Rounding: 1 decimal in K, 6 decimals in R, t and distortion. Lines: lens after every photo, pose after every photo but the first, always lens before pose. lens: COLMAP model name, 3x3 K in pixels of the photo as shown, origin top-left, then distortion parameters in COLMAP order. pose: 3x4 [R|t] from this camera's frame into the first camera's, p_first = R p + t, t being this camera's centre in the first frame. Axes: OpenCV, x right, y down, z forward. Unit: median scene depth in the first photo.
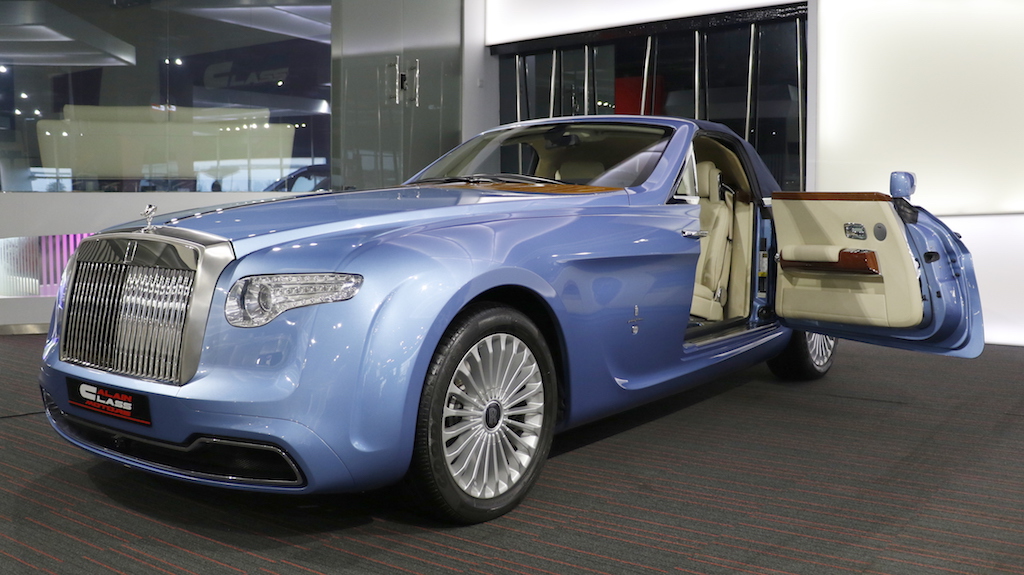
lens RADIAL K [[903.0, 0, 512.0], [0, 903.0, 287.5], [0, 0, 1]] dist [-0.126798, 0.004596]
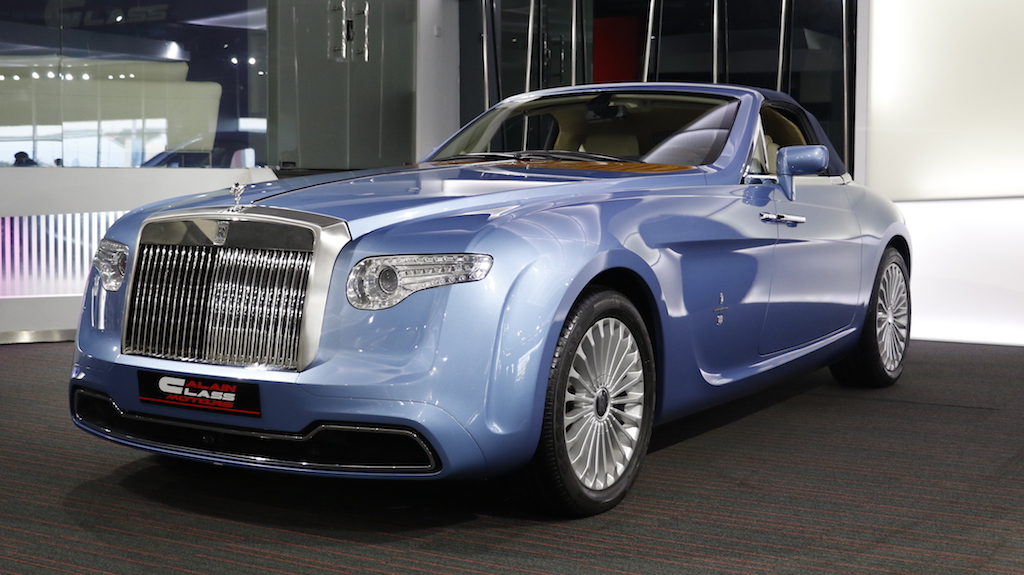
lens RADIAL K [[1218.6, 0, 512.0], [0, 1218.6, 287.5], [0, 0, 1]] dist [-0.014999, -0.025573]
pose [[0.996944, -0.005864, 0.077901, -0.215303], [0.006512, 0.999946, -0.008062, 0.027858], [-0.077849, 0.008544, 0.996929, -0.289099]]
